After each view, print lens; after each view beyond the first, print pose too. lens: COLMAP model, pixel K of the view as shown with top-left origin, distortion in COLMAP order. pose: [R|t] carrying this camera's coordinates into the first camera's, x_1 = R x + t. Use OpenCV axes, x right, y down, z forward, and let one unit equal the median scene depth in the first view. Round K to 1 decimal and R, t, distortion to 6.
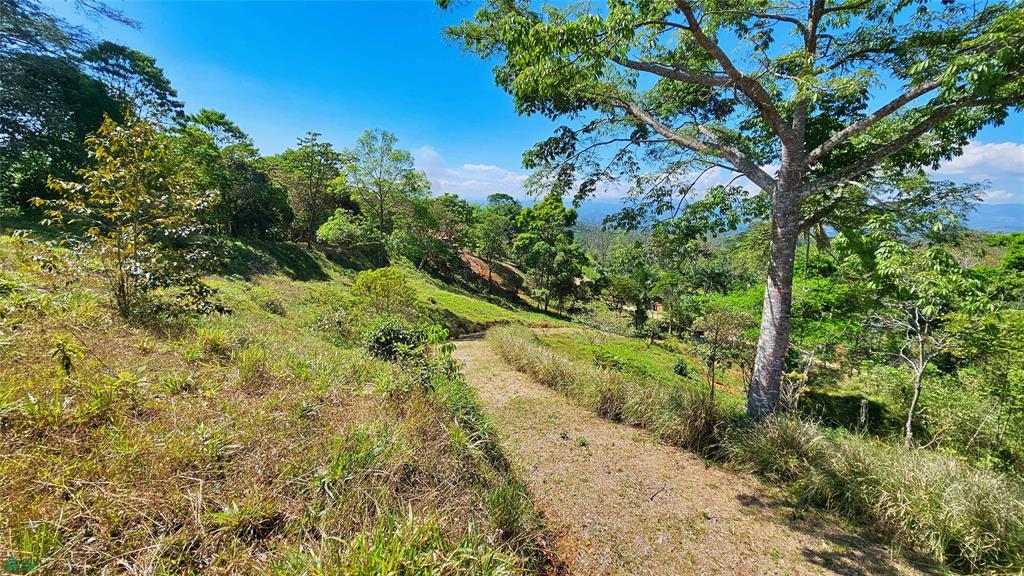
lens RADIAL K [[417.8, 0, 512.4], [0, 417.8, 285.1], [0, 0, 1]] dist [-0.006323, 0.002222]
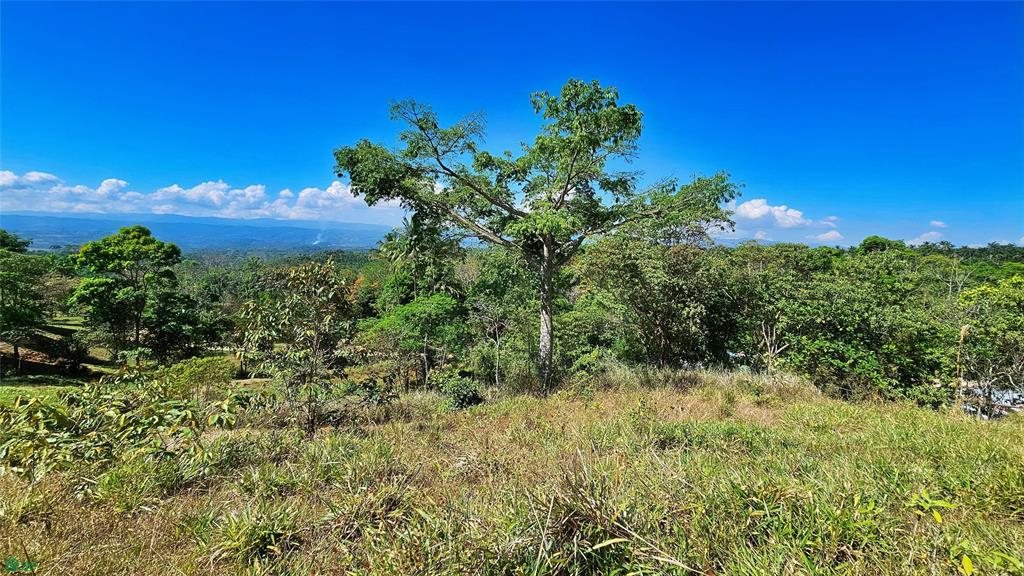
lens RADIAL K [[417.8, 0, 507.8], [0, 417.8, 274.0], [0, 0, 1]] dist [-0.006323, 0.002222]
pose [[0.561814, -0.080058, 0.823381, -0.200636], [0.139879, 0.990168, 0.000831, -0.038138], [-0.815352, 0.114707, 0.567489, 0.000707]]
